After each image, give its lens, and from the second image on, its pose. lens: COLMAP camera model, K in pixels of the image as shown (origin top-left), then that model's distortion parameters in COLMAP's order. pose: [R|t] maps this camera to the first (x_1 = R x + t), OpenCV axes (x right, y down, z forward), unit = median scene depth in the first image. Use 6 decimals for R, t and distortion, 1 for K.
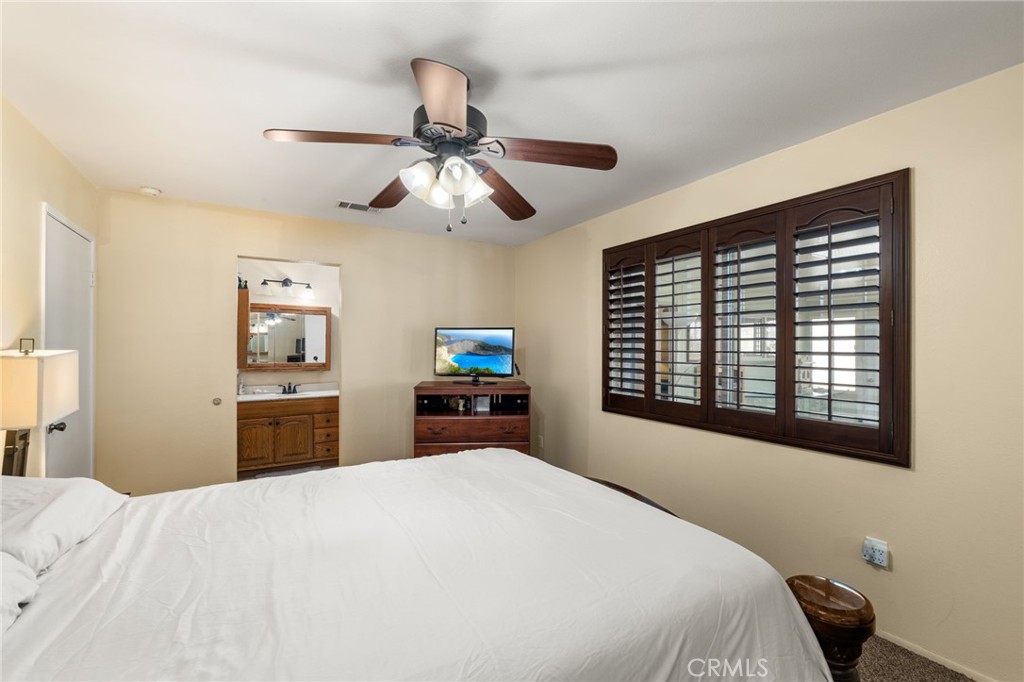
lens RADIAL K [[460.1, 0, 509.0], [0, 460.1, 345.8], [0, 0, 1]] dist [-0.001376, 0.000086]
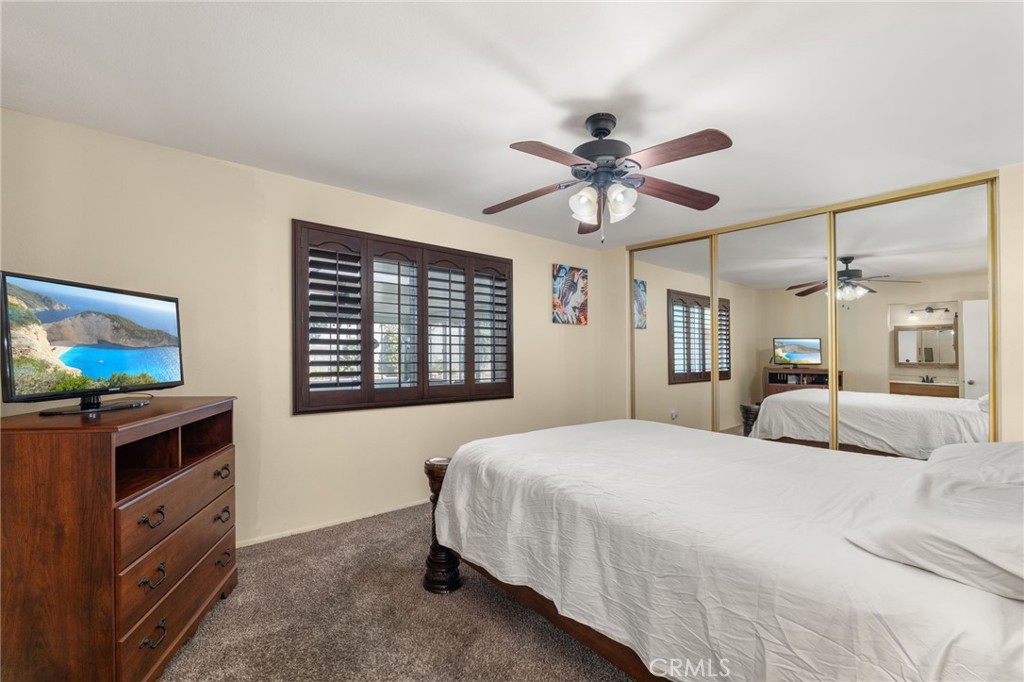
lens RADIAL K [[460.1, 0, 509.0], [0, 460.1, 345.8], [0, 0, 1]] dist [-0.001376, 0.000086]
pose [[-0.214615, 0.006586, 0.976677, -0.643782], [-0.006082, 0.999949, -0.008079, 0.020539], [-0.976680, -0.007674, -0.214564, 0.758402]]
